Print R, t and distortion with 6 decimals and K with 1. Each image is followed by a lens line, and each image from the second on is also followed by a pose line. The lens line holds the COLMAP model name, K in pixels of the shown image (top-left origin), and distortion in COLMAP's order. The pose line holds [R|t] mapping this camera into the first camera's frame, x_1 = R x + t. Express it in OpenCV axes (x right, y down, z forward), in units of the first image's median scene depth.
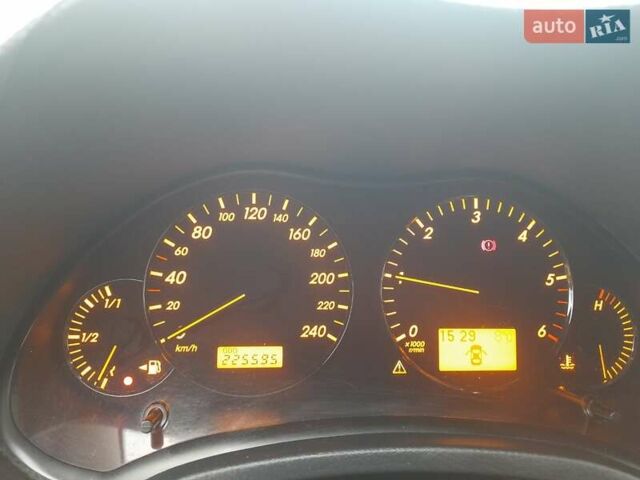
lens RADIAL K [[458.9, 0, 321.5], [0, 458.9, 239.3], [0, 0, 1]] dist [0.080045, -0.076945]
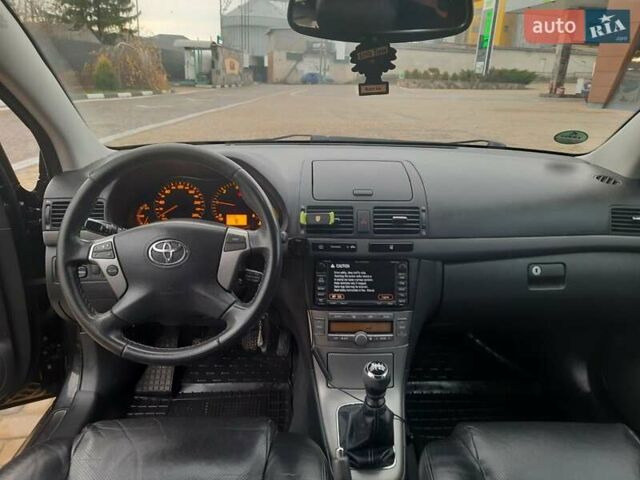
lens RADIAL K [[464.9, 0, 337.3], [0, 464.9, 265.0], [0, 0, 1]] dist [0.079329, -0.083775]
pose [[0.998240, -0.008487, -0.058693, 1.465139], [0.011459, 0.998659, 0.050490, 0.438353], [0.058186, -0.051074, 0.996998, -3.064241]]
